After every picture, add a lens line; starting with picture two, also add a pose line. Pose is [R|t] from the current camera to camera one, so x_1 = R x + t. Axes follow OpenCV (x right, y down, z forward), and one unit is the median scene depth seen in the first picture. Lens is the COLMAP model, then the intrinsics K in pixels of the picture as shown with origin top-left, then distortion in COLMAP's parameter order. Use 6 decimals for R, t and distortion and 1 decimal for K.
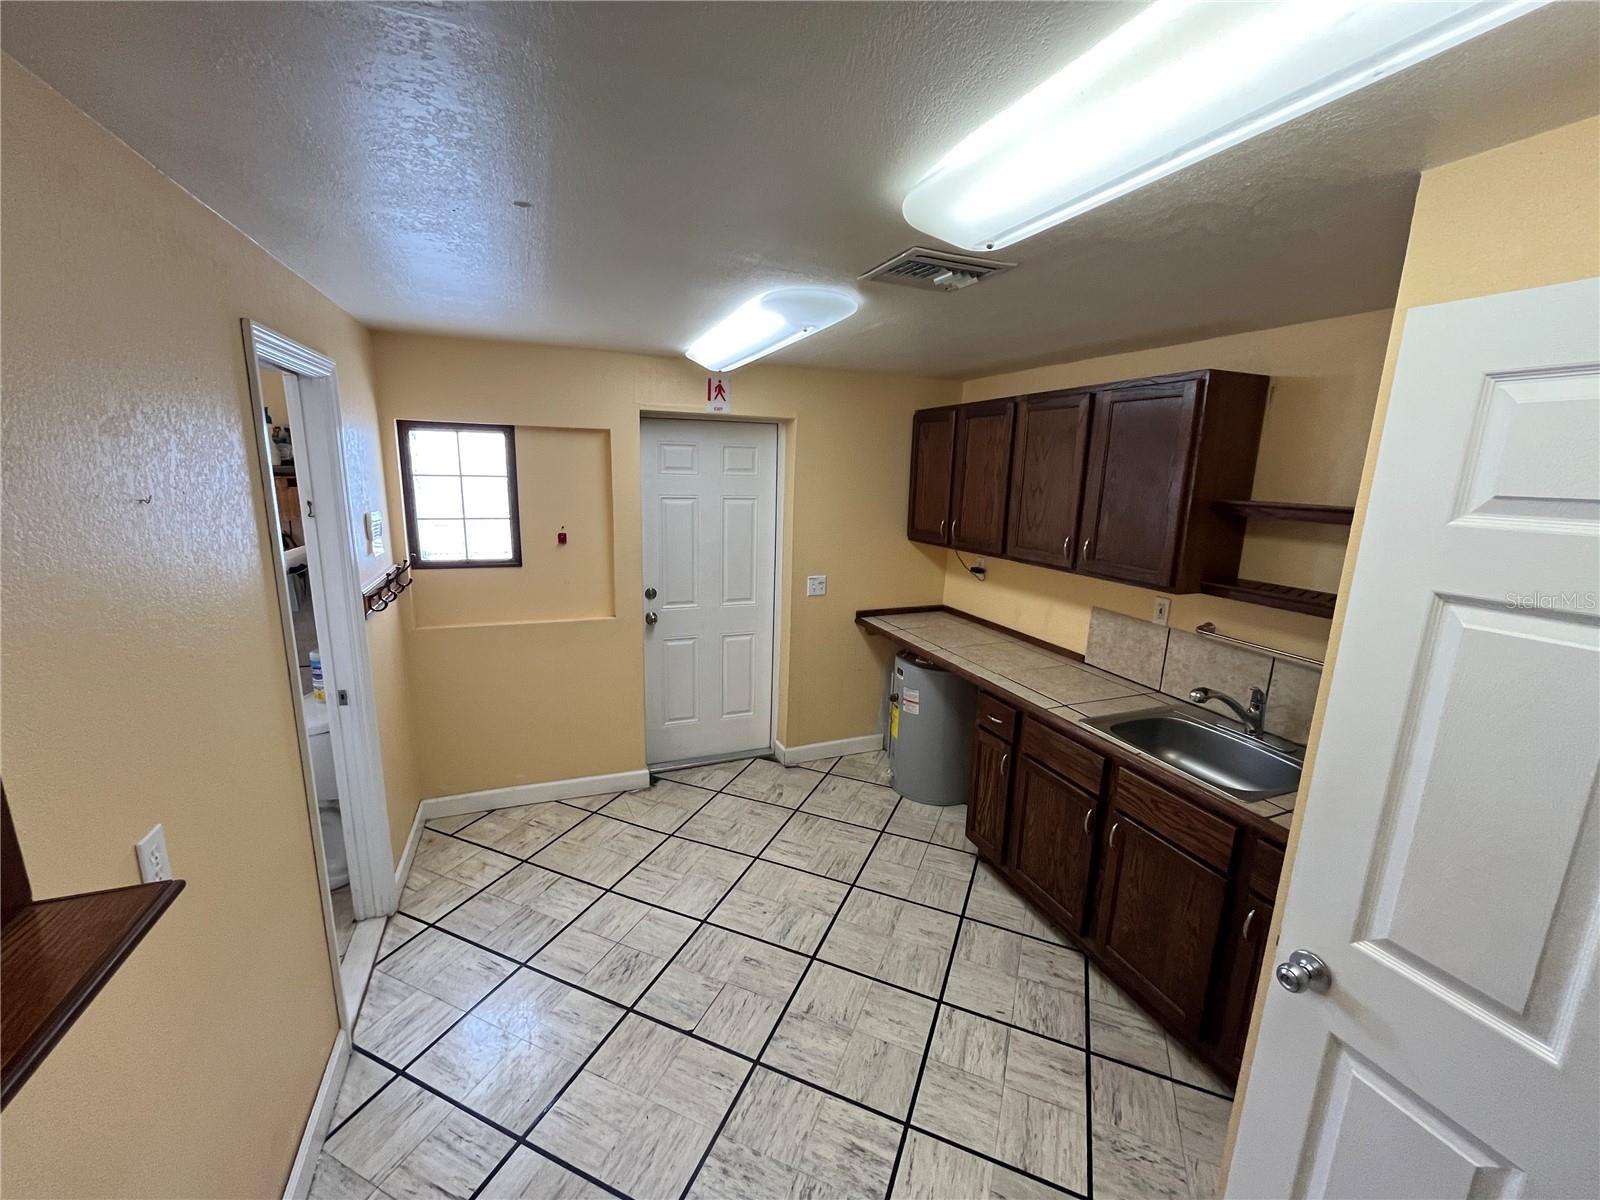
lens RADIAL K [[650.9, 0, 799.8], [0, 650.9, 602.0], [0, 0, 1]] dist [-0.003490, -0.000038]
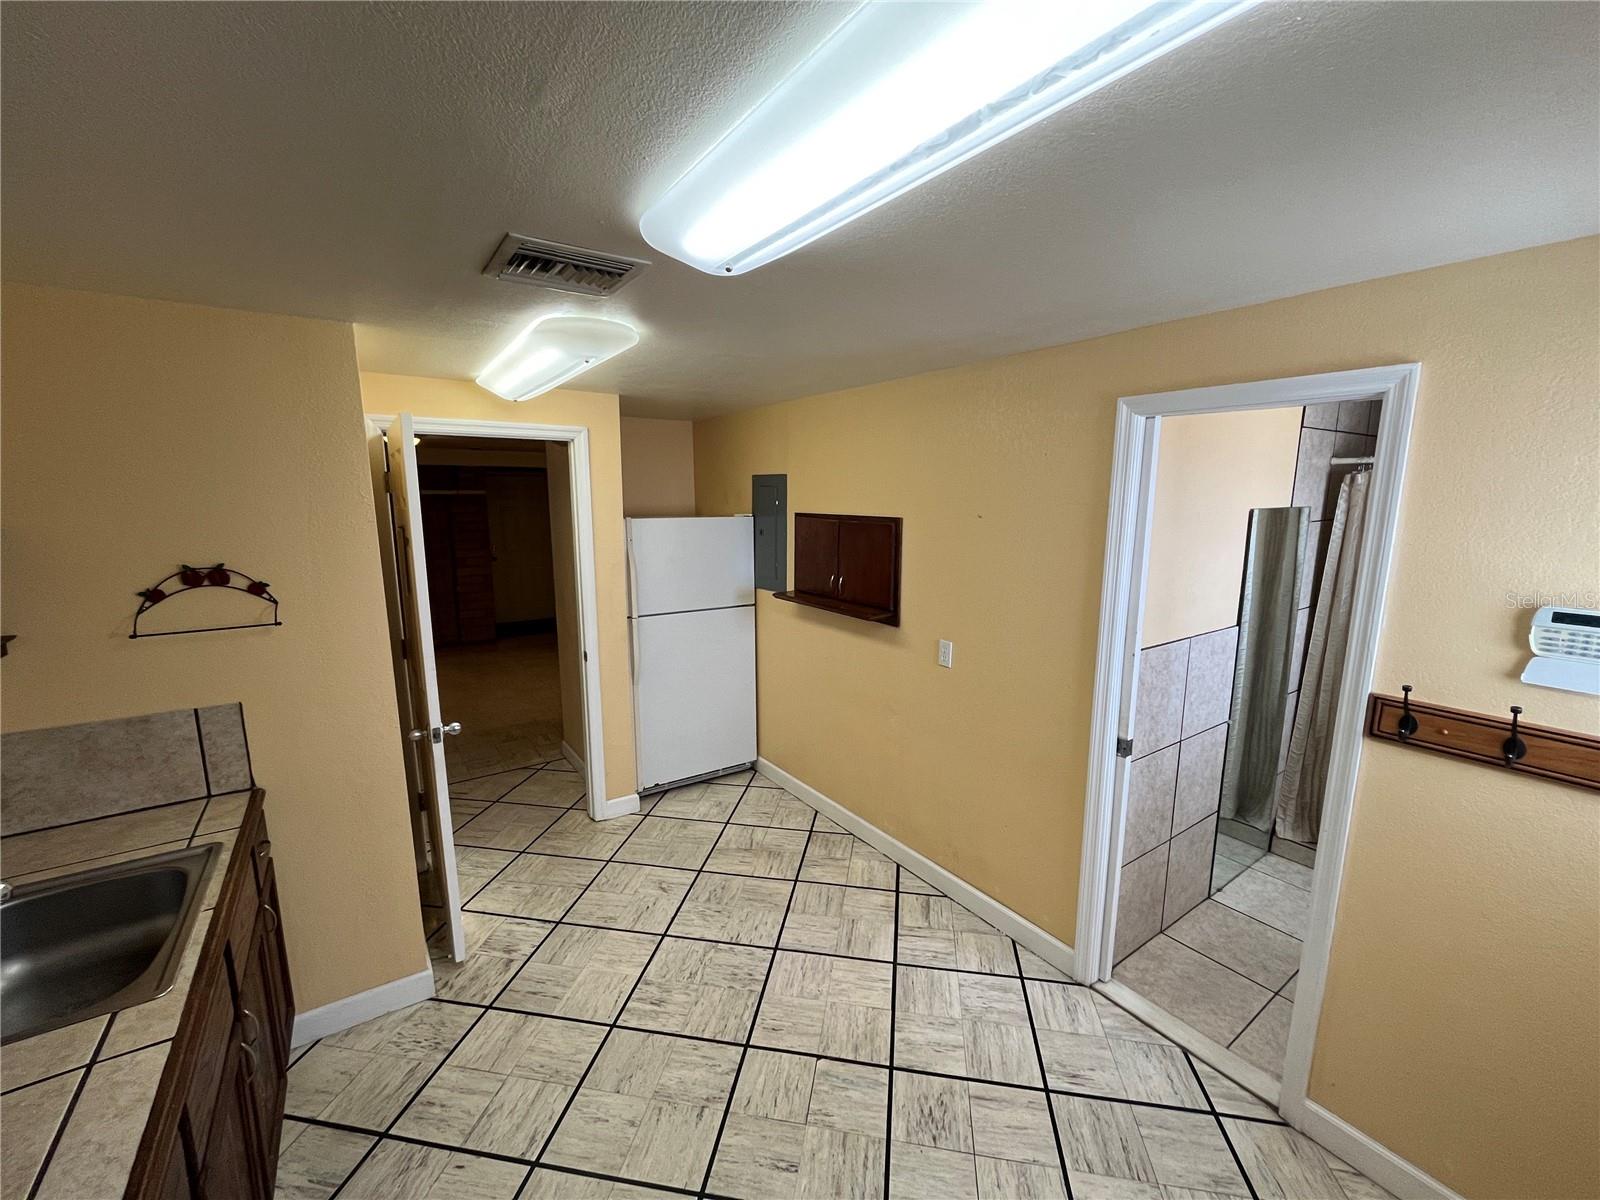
lens RADIAL K [[650.9, 0, 800.1], [0, 650.9, 603.6], [0, 0, 1]] dist [-0.003490, -0.000038]
pose [[-0.973572, 0.013226, -0.227998, 0.079821], [-0.070987, 0.931347, 0.357146, -0.351860], [0.217069, 0.363892, -0.905794, 1.670796]]
